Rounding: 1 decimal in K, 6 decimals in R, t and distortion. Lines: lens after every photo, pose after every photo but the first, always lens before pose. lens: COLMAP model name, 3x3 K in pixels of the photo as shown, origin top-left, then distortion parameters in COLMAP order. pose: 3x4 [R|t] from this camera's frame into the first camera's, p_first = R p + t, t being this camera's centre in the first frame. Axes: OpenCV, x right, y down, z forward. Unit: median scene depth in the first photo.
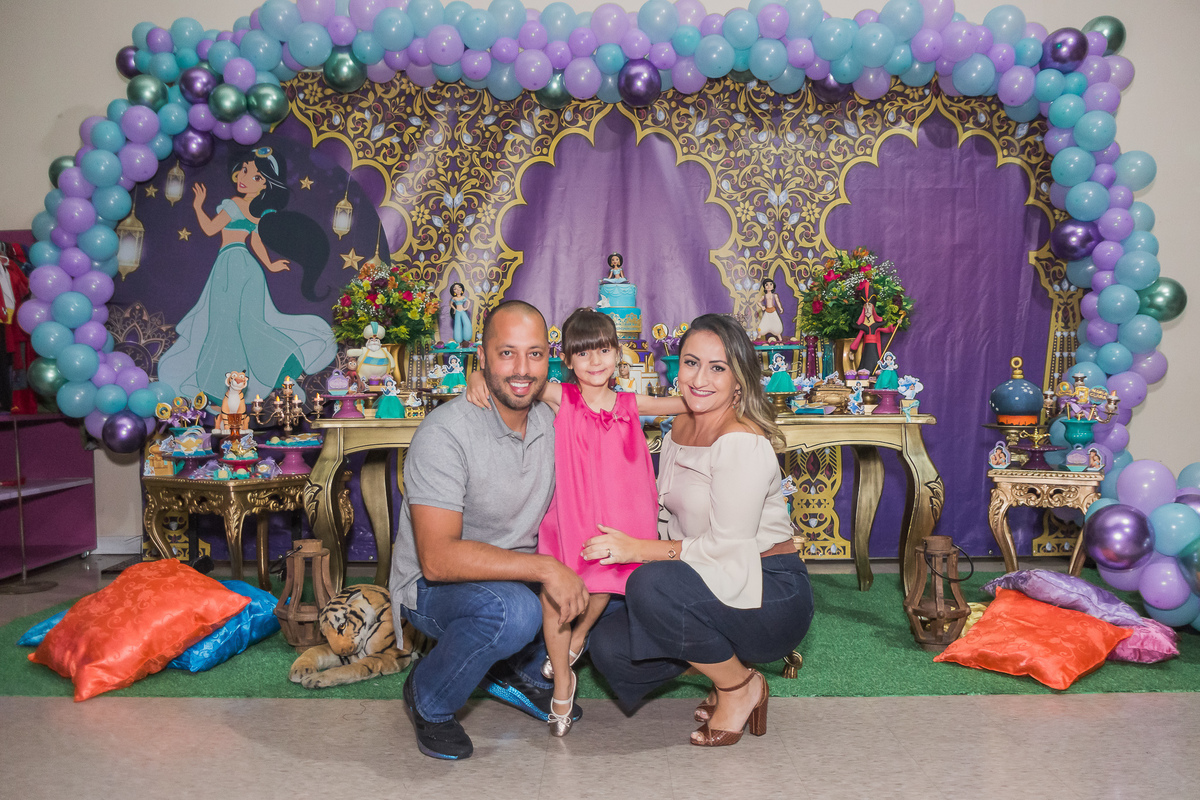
lens RADIAL K [[905.5, 0, 581.6], [0, 905.5, 405.6], [0, 0, 1]] dist [-0.078092, 0.007293]
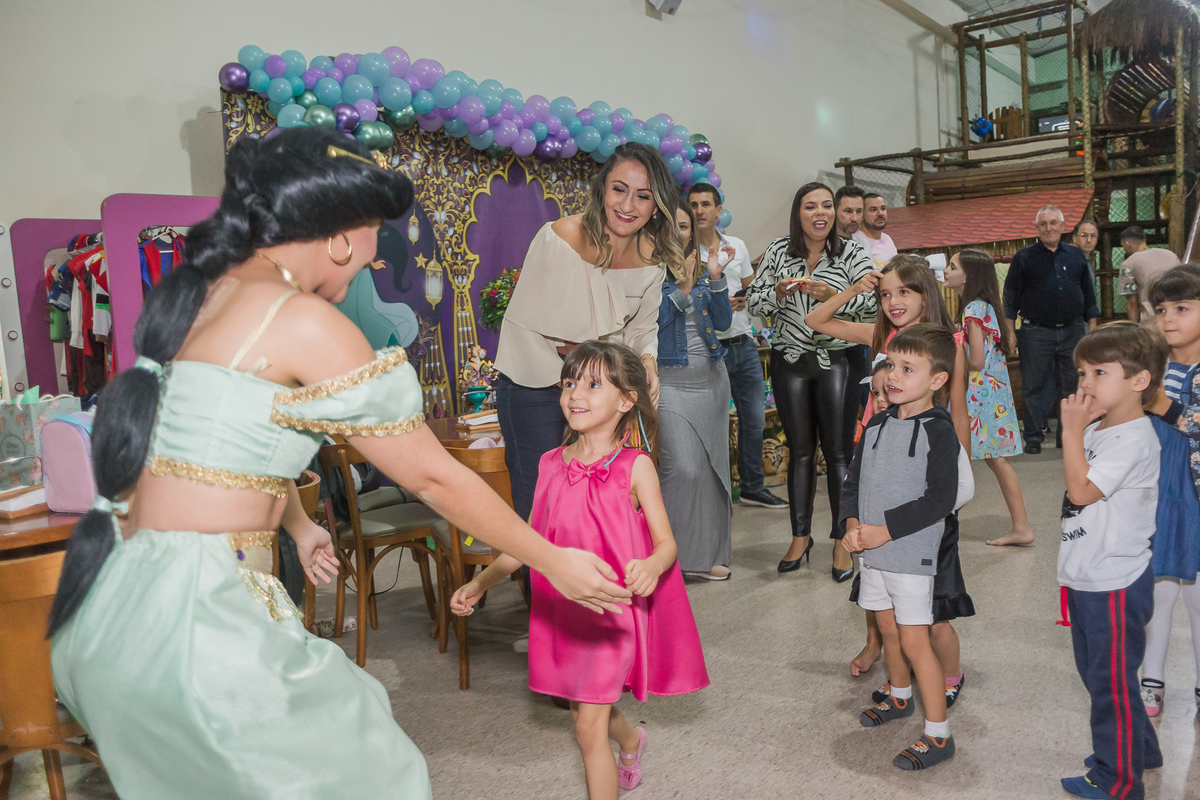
lens RADIAL K [[905.5, 0, 581.6], [0, 905.5, 405.6], [0, 0, 1]] dist [-0.078092, 0.007293]
pose [[0.609905, -0.120115, 0.783319, -1.024277], [0.122743, 0.990837, 0.056366, 0.002031], [-0.782911, 0.061769, 0.619059, 0.016112]]
